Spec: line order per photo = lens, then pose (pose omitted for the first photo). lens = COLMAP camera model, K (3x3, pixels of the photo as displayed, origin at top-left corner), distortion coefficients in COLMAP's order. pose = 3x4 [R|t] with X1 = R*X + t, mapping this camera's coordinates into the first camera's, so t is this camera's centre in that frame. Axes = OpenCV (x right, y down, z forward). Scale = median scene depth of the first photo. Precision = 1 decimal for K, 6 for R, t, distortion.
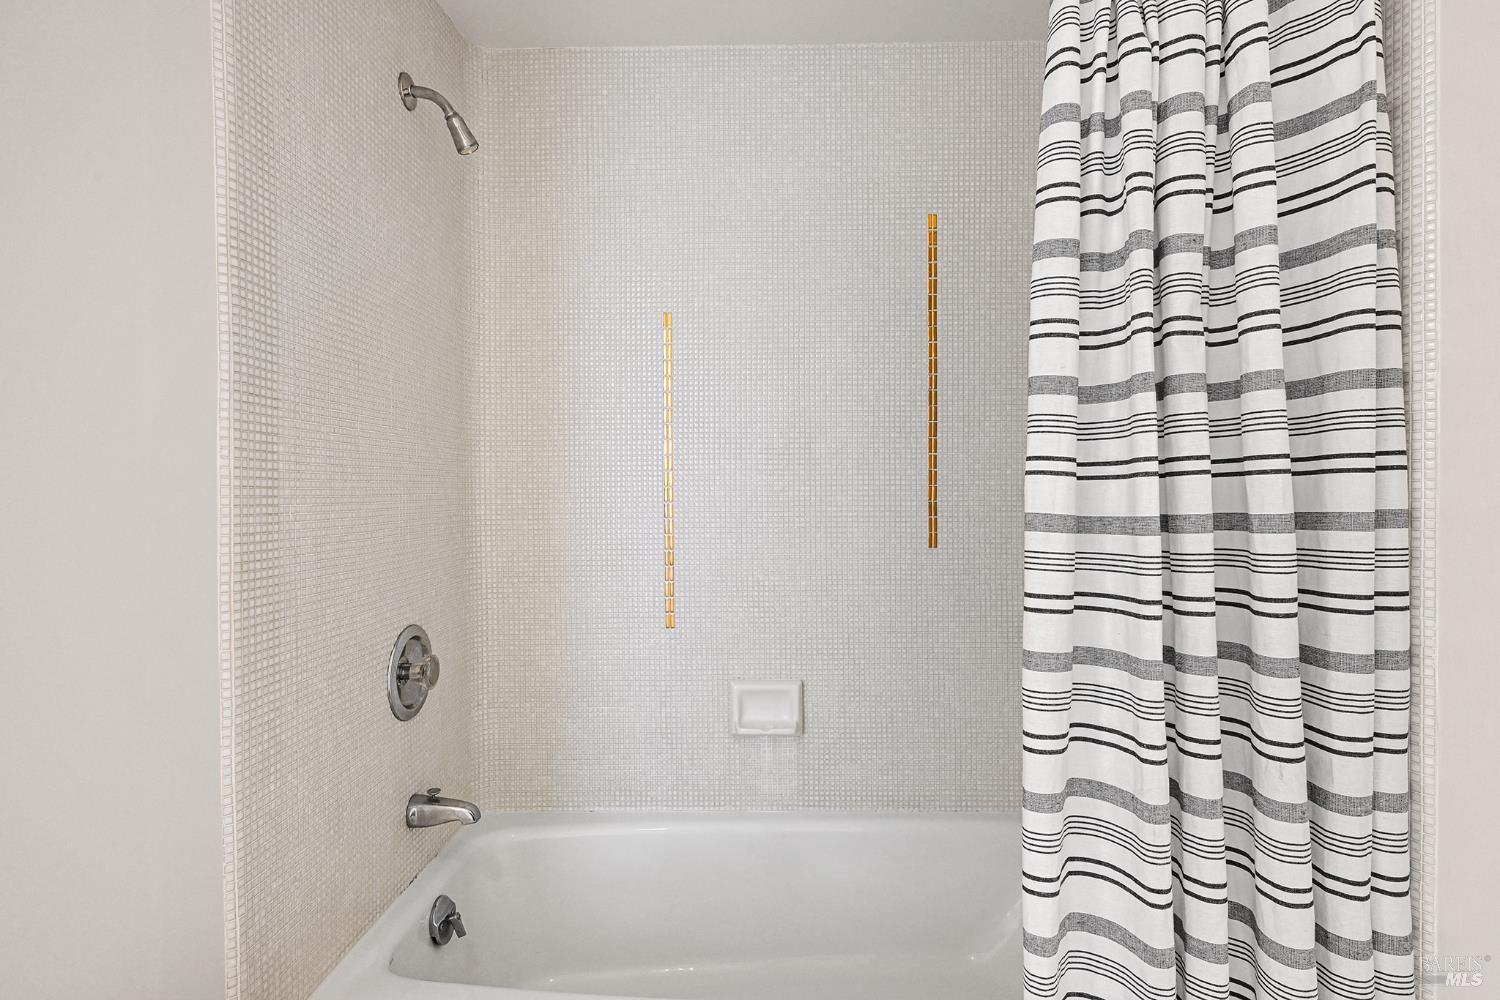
lens RADIAL K [[742.4, 0, 750.0], [0, 742.4, 500.0], [0, 0, 1]] dist [0.001935, 0.000563]
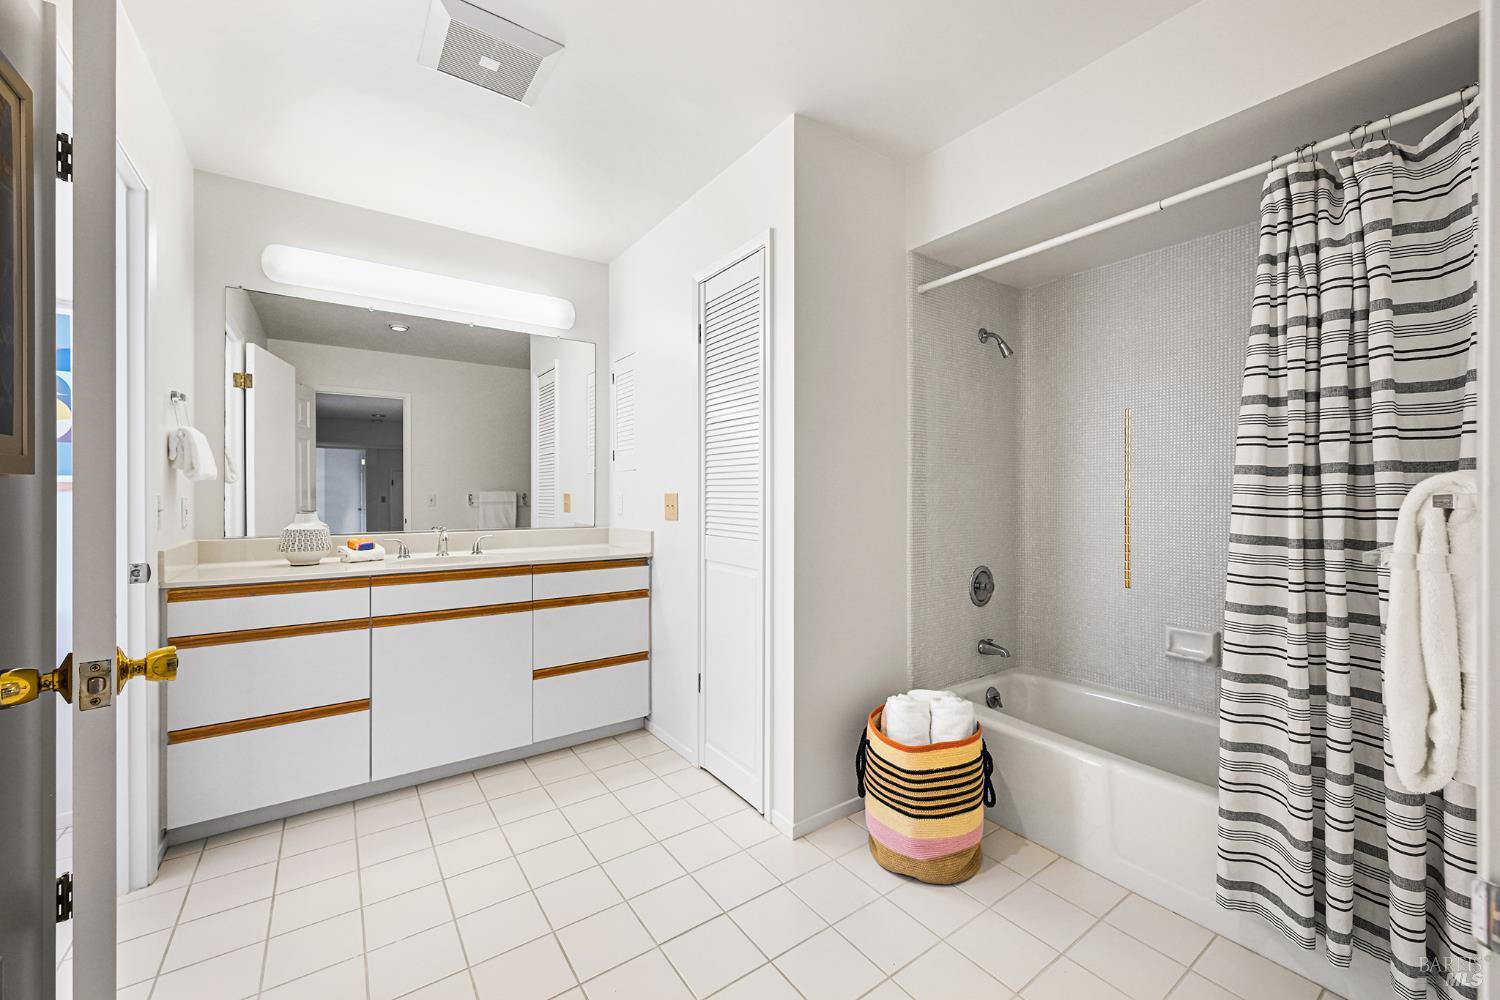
lens RADIAL K [[596.9, 0, 750.0], [0, 596.9, 500.0], [0, 0, 1]] dist [-0.000335, -0.000299]
pose [[0.589980, 0.017605, -0.807226, 0.619634], [-0.011787, 0.999844, 0.013191, -0.053293], [0.807332, 0.001733, 0.590095, -0.685135]]
